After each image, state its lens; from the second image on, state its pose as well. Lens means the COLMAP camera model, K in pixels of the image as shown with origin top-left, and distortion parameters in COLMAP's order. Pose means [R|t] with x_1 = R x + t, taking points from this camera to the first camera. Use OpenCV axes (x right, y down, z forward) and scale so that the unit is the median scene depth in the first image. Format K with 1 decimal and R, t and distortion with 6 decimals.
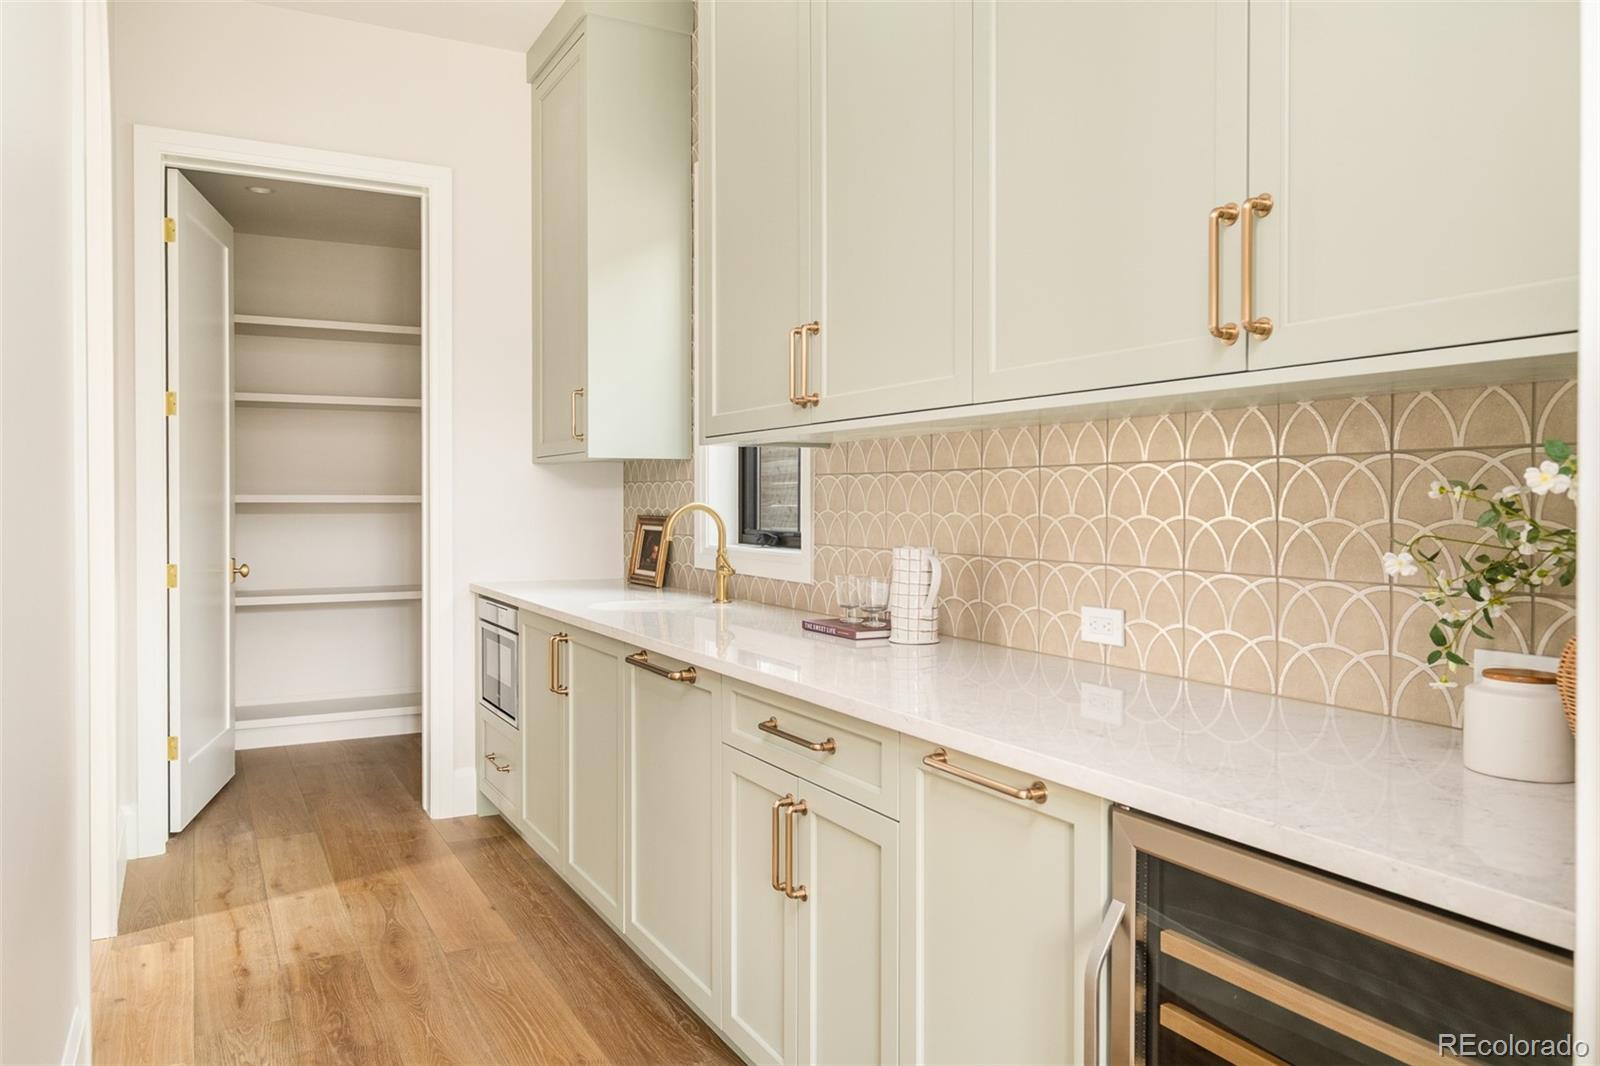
lens RADIAL K [[1134.6, 0, 798.4], [0, 1134.6, 526.8], [0, 0, 1]] dist [-0.002177, -0.000050]
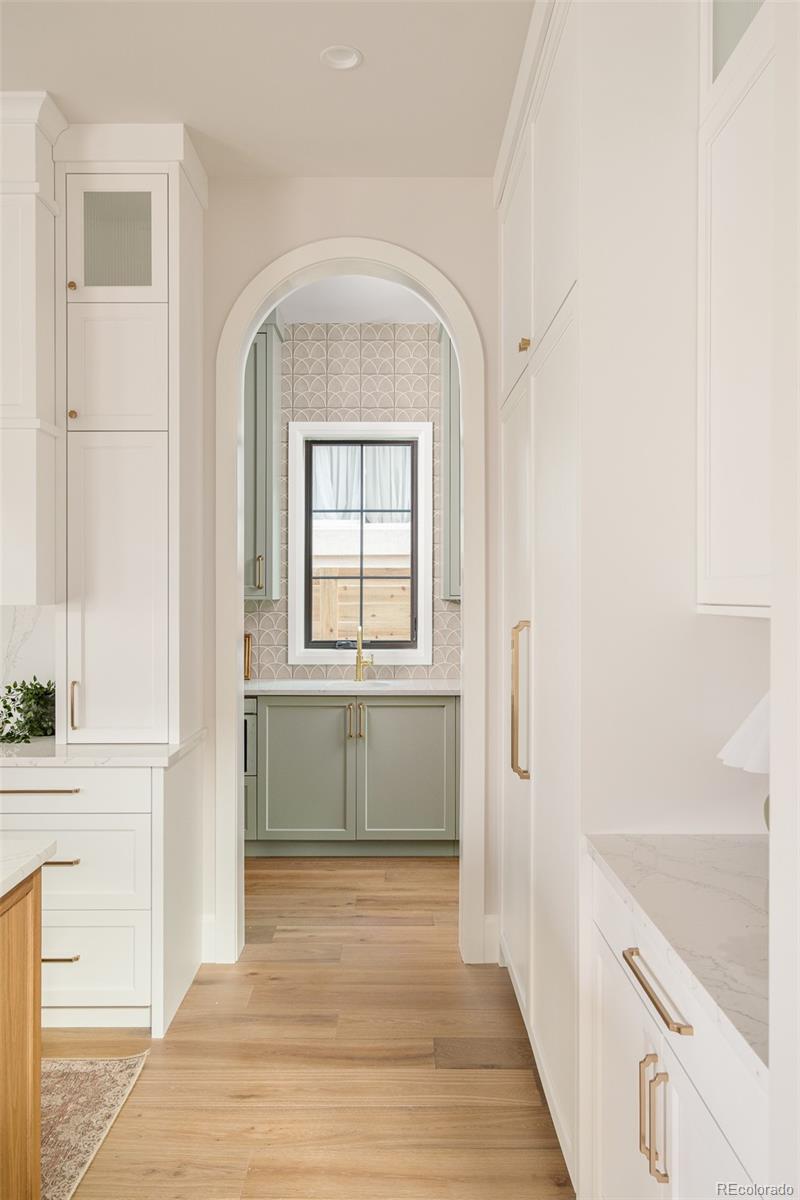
lens RADIAL K [[915.1, 0, 399.5], [0, 915.1, 602.2], [0, 0, 1]] dist [0.001901, 0.000177]
pose [[0.460988, 0.003416, 0.887400, -1.586142], [0.018380, 0.999741, -0.013397, -0.045516], [-0.887216, 0.022486, 0.460806, 0.305956]]
